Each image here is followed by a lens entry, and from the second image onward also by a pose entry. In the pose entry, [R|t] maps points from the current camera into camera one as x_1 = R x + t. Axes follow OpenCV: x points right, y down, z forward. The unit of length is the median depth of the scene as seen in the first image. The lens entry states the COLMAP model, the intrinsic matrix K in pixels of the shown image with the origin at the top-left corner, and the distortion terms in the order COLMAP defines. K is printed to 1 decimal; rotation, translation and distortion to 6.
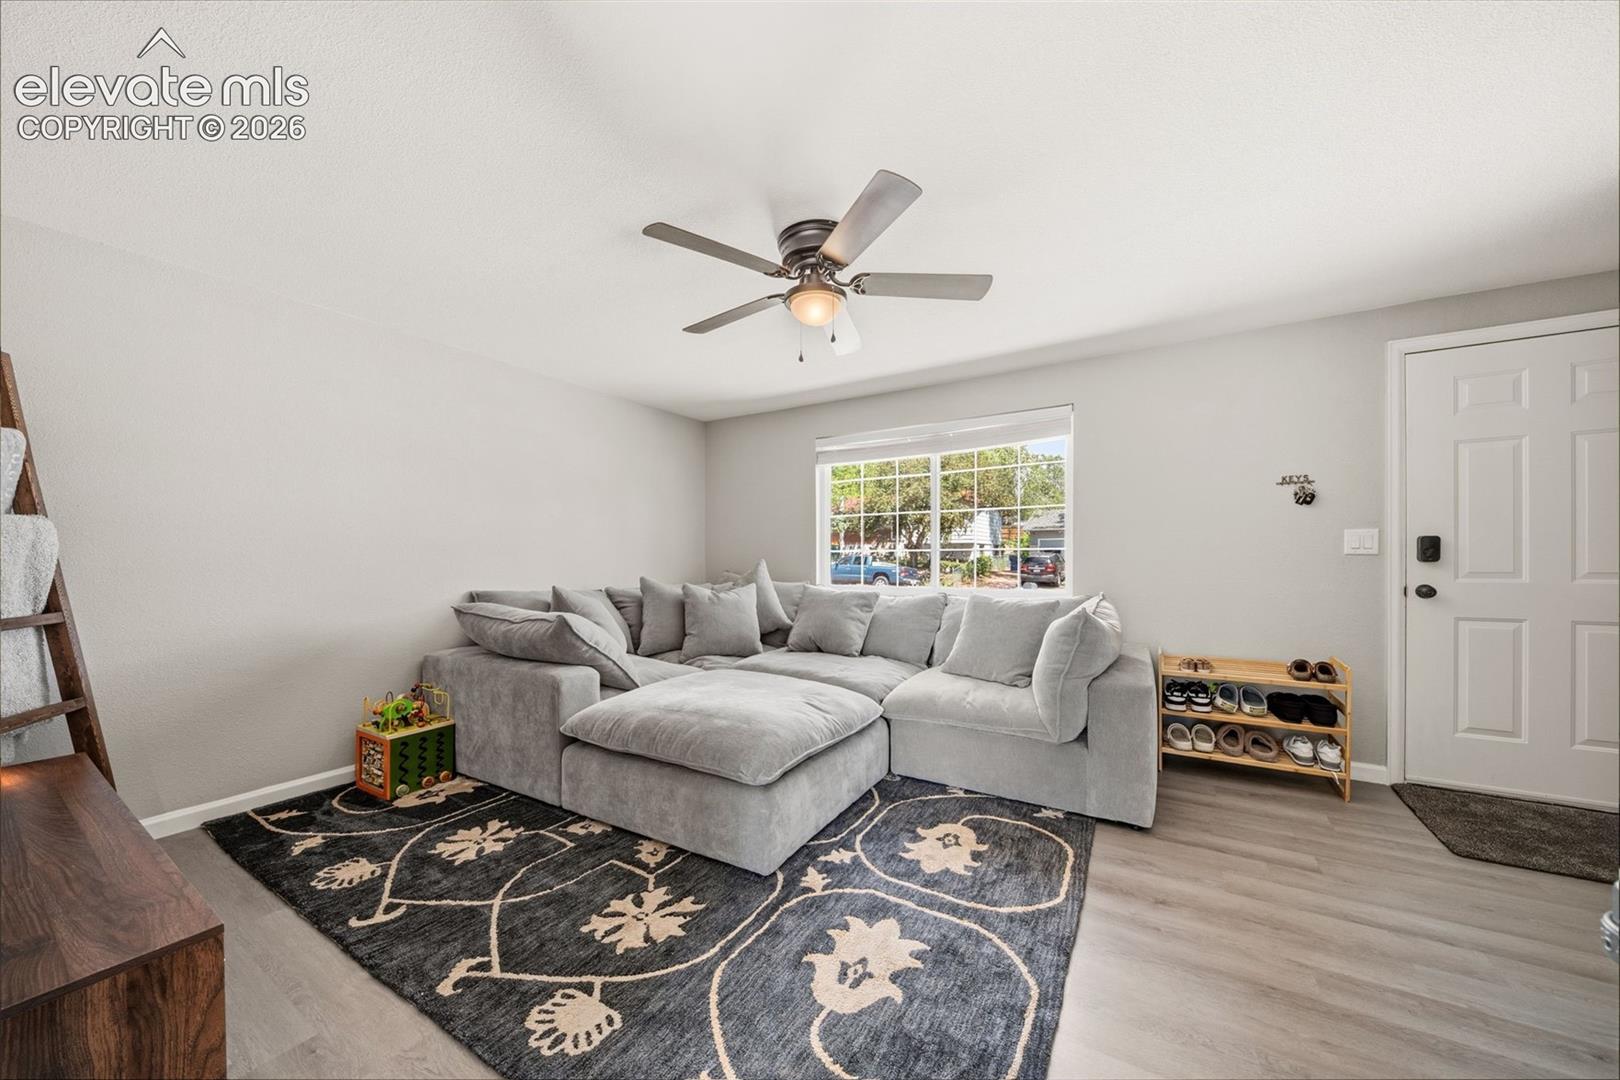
lens RADIAL K [[575.1, 0, 795.4], [0, 575.1, 560.1], [0, 0, 1]] dist [0.004608, -0.002670]
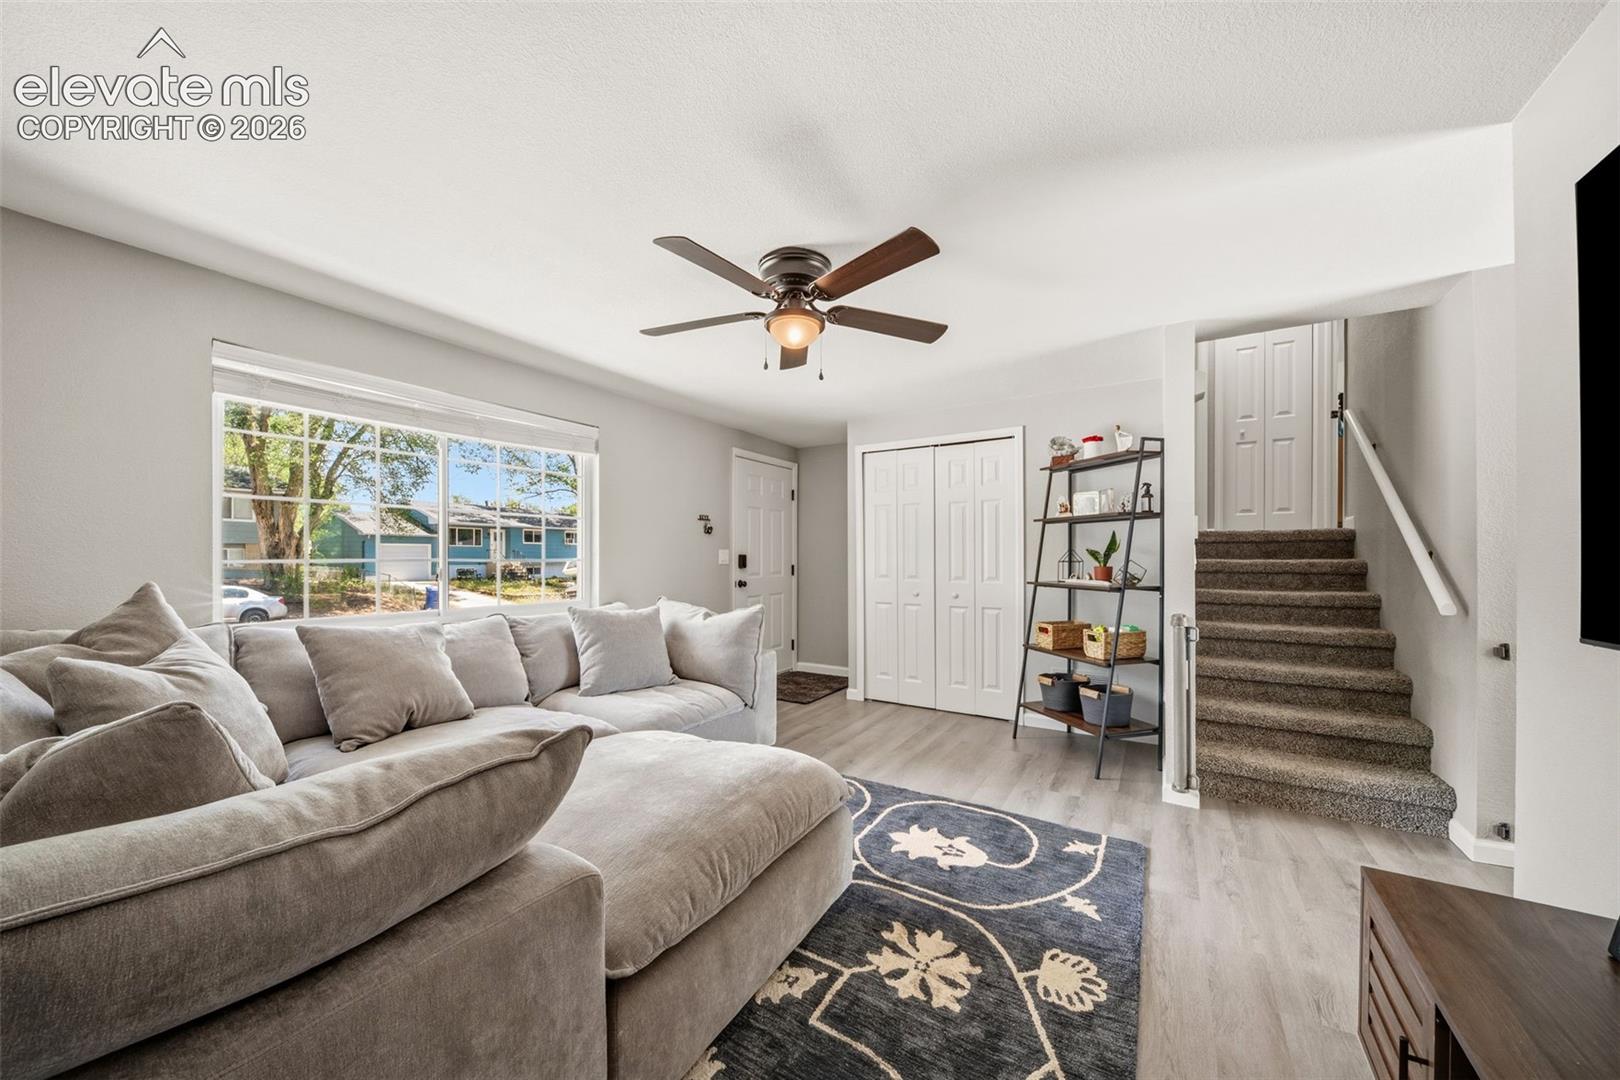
lens RADIAL K [[575.1, 0, 812.3], [0, 575.1, 556.5], [0, 0, 1]] dist [0.004608, -0.002670]
pose [[-0.022443, 0.003564, 0.999742, -1.289182], [0.001291, 0.999993, -0.003536, -0.045258], [-0.999747, 0.001211, -0.022447, 1.287006]]
